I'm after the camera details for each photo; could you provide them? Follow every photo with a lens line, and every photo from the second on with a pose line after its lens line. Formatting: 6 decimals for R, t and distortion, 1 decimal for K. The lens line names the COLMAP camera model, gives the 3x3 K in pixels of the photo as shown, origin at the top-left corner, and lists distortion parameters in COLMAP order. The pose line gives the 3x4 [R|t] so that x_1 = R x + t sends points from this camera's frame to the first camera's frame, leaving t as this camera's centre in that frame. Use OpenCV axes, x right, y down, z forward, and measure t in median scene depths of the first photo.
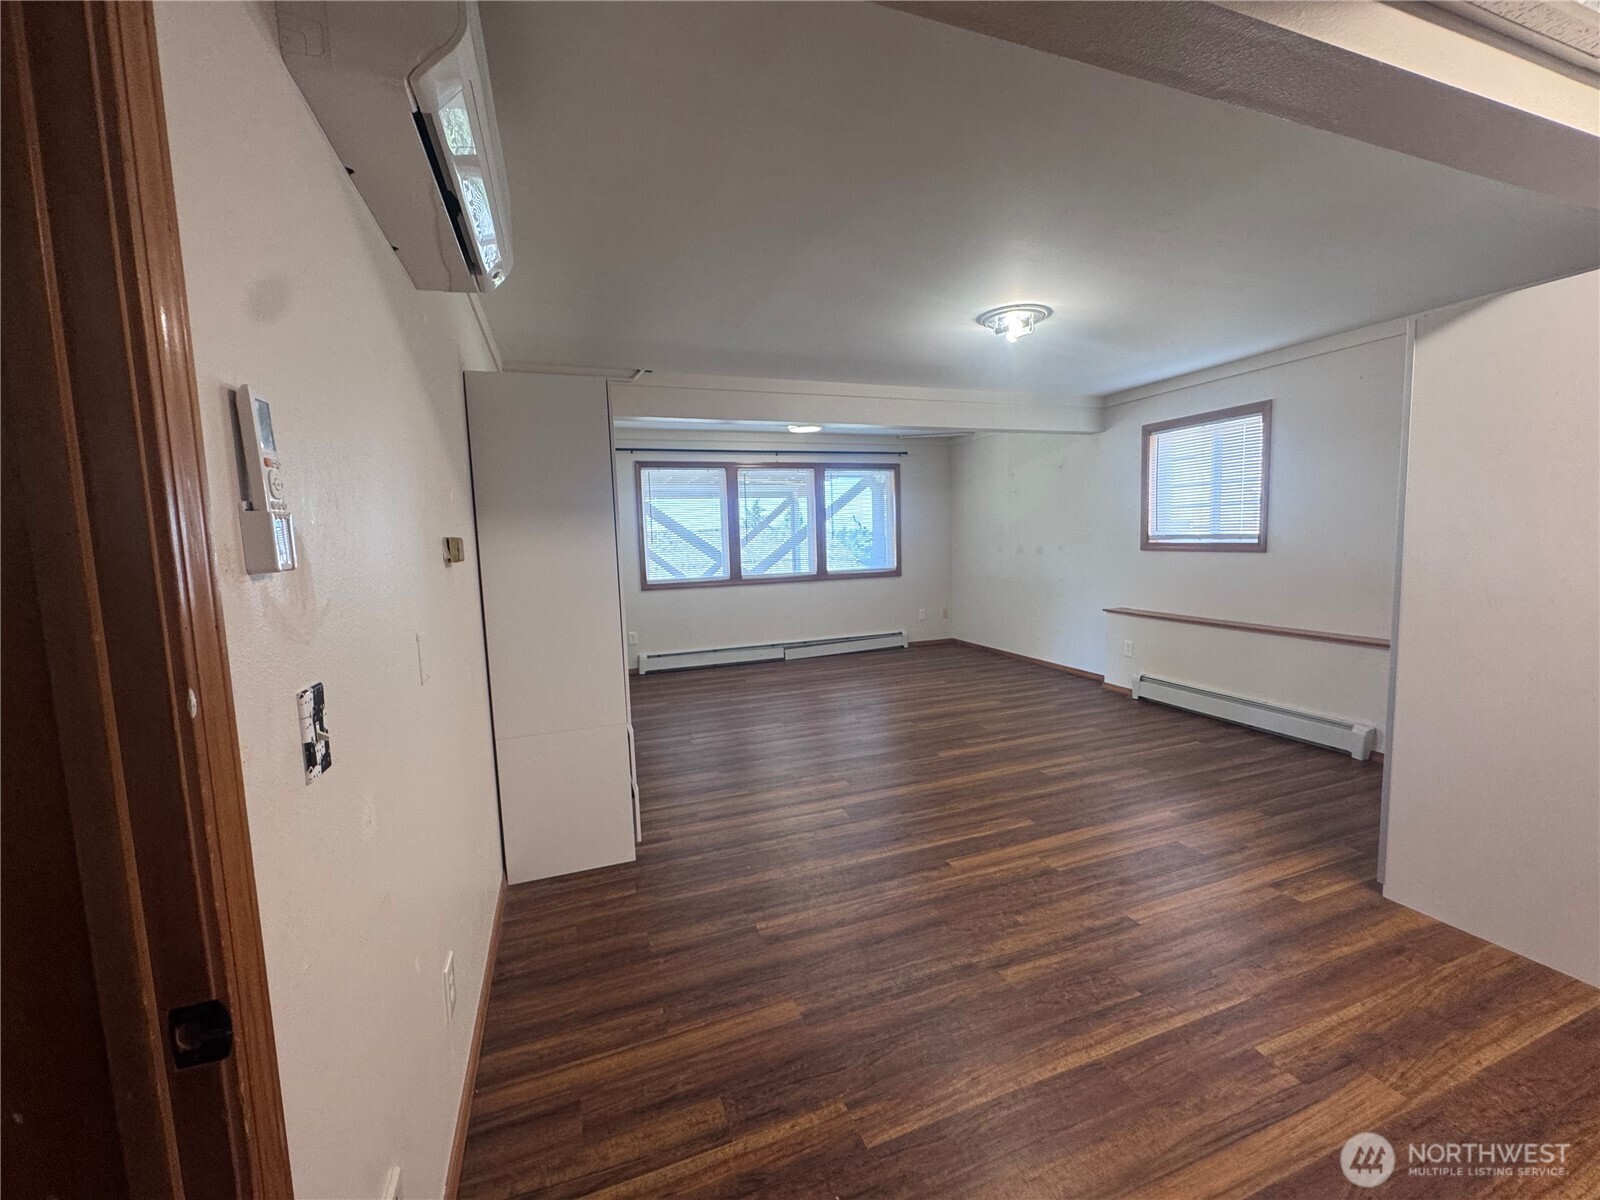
lens RADIAL K [[643.6, 0, 801.6], [0, 643.6, 600.6], [0, 0, 1]] dist [-0.003682, -0.000612]
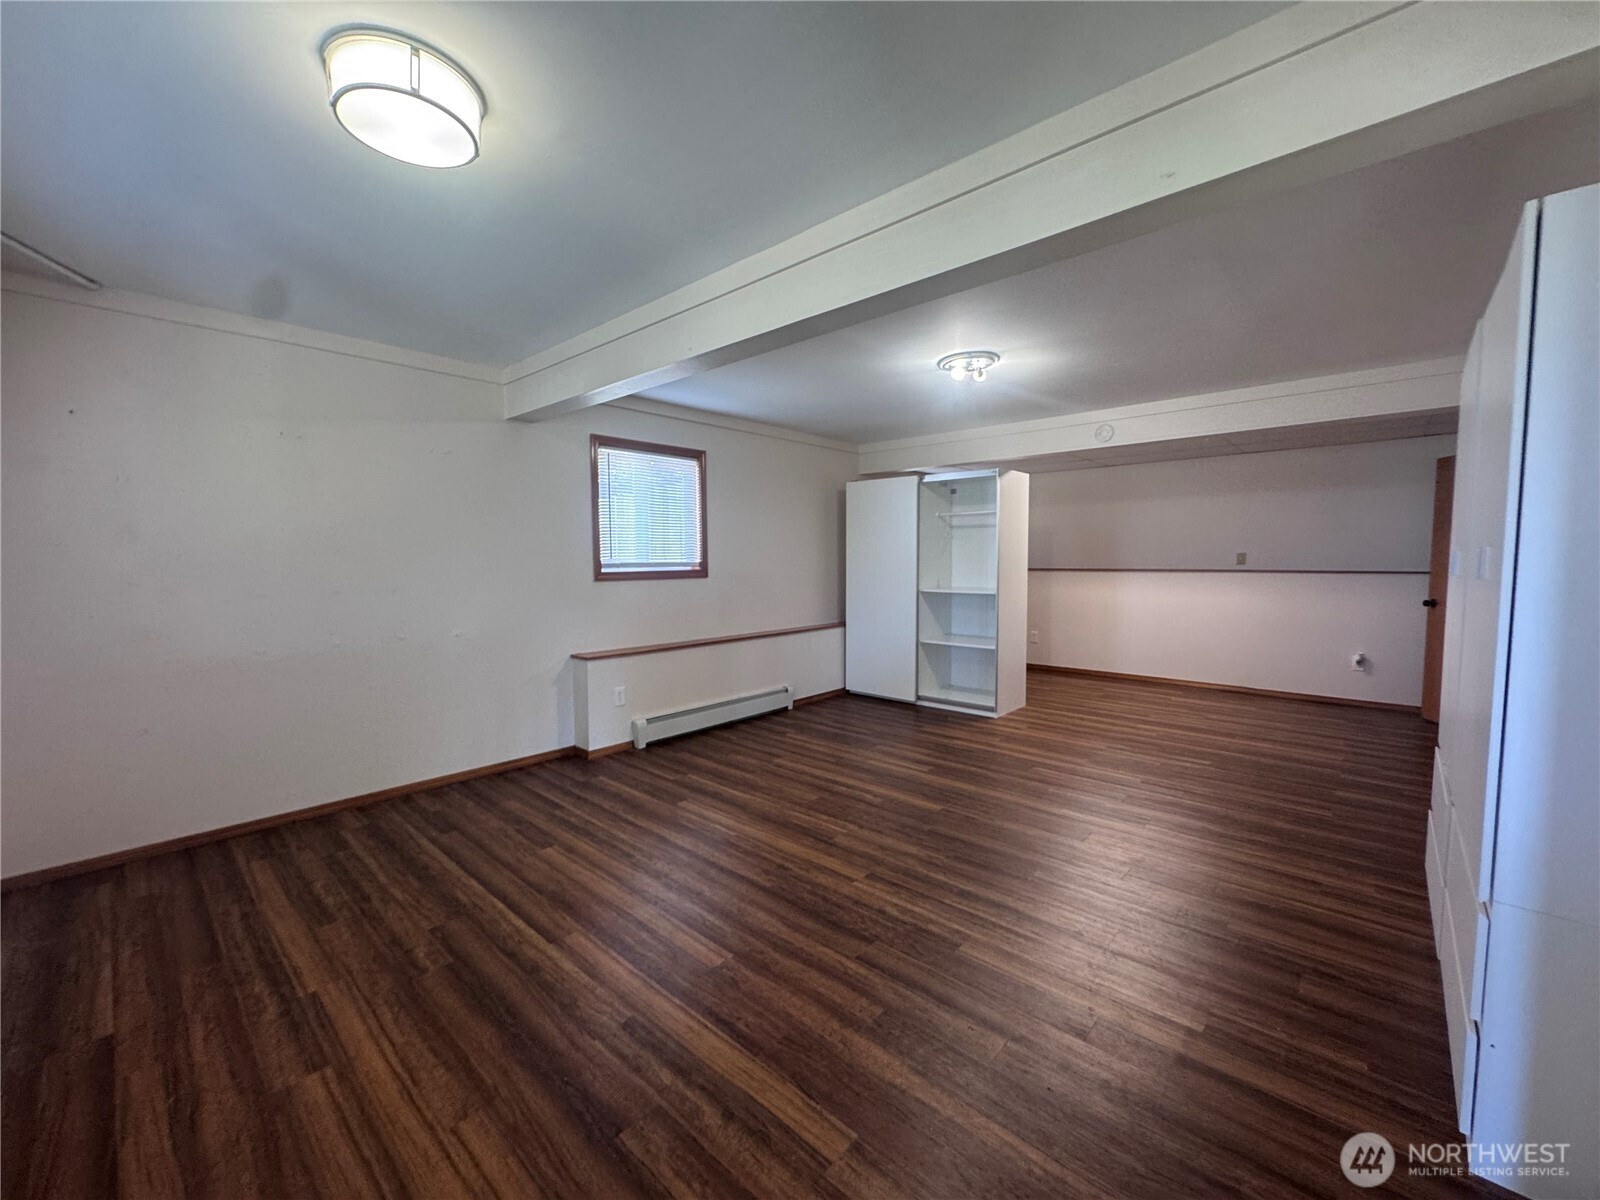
lens RADIAL K [[643.6, 0, 797.9], [0, 643.6, 598.6], [0, 0, 1]] dist [-0.003682, -0.000612]
pose [[-0.458942, -0.030269, 0.887951, -0.409963], [0.104878, 0.990586, 0.087974, -0.121618], [-0.882255, 0.133501, -0.451447, 1.372339]]
